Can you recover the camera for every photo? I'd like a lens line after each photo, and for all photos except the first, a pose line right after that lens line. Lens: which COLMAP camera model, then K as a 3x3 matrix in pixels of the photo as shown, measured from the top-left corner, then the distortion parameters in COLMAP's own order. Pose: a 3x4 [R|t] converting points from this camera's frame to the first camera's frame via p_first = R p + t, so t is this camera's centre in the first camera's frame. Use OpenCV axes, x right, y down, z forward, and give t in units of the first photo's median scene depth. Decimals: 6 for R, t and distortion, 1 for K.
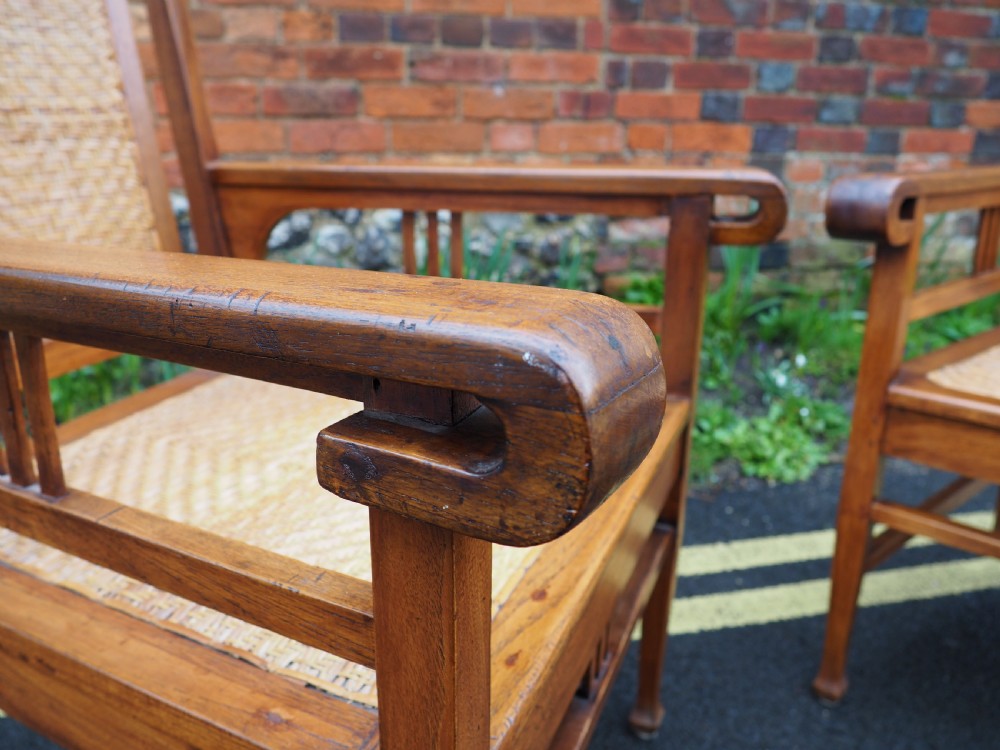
lens RADIAL K [[839.7, 0, 492.6], [0, 839.7, 376.5], [0, 0, 1]] dist [-0.057709, 0.027951]
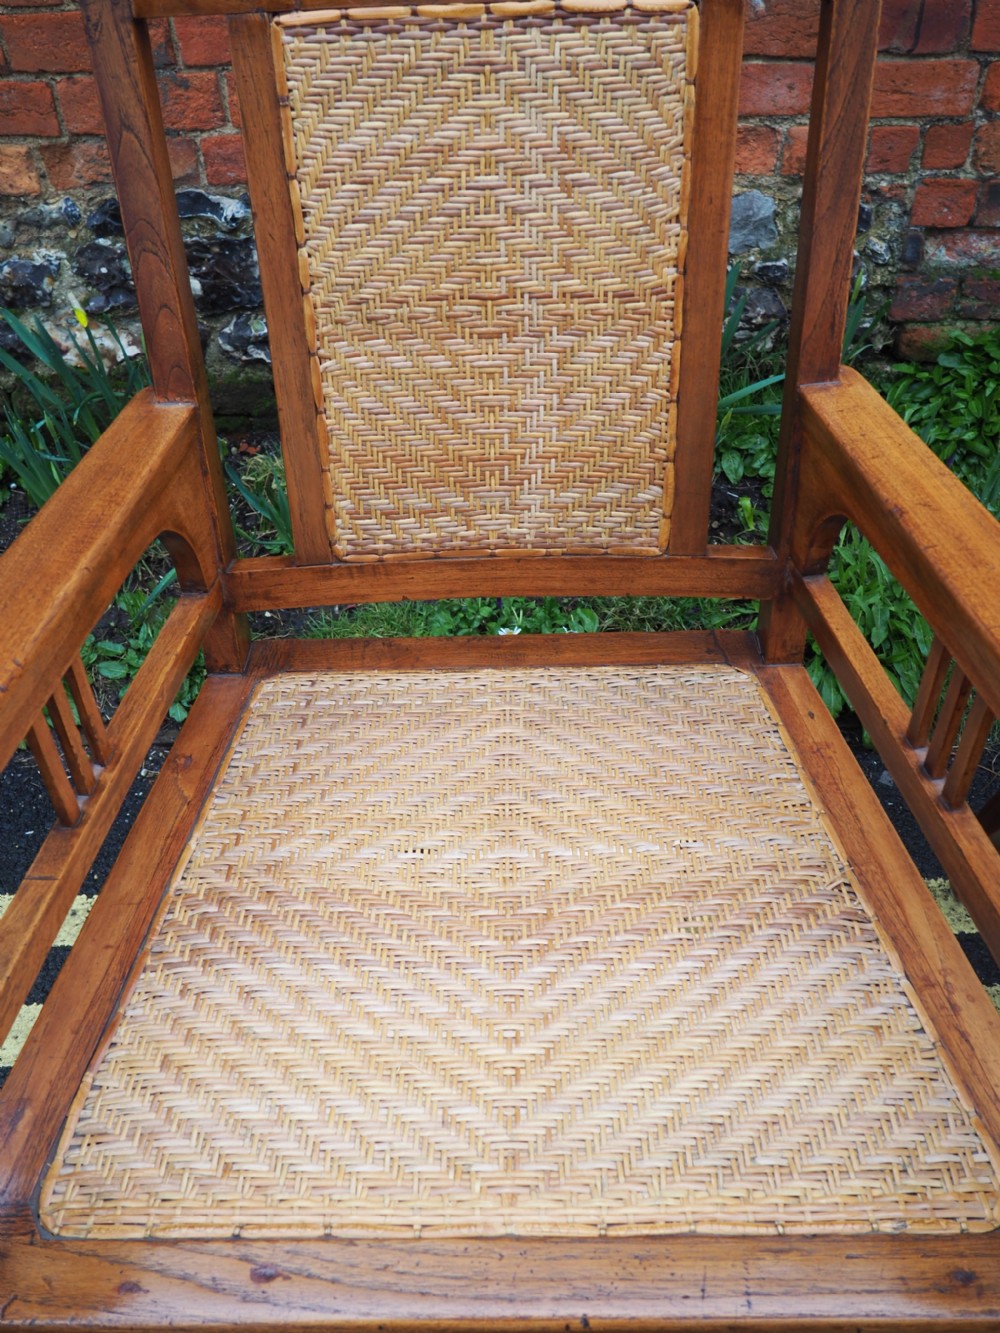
lens RADIAL K [[1119.3, 0, 504.5], [0, 1119.3, 680.8], [0, 0, 1]] dist [-0.057709, 0.027951]
pose [[0.979239, 0.109089, -0.170852, 0.016207], [-0.036487, 0.923934, 0.380809, -0.200809], [0.199398, -0.366669, 0.908732, 0.128067]]
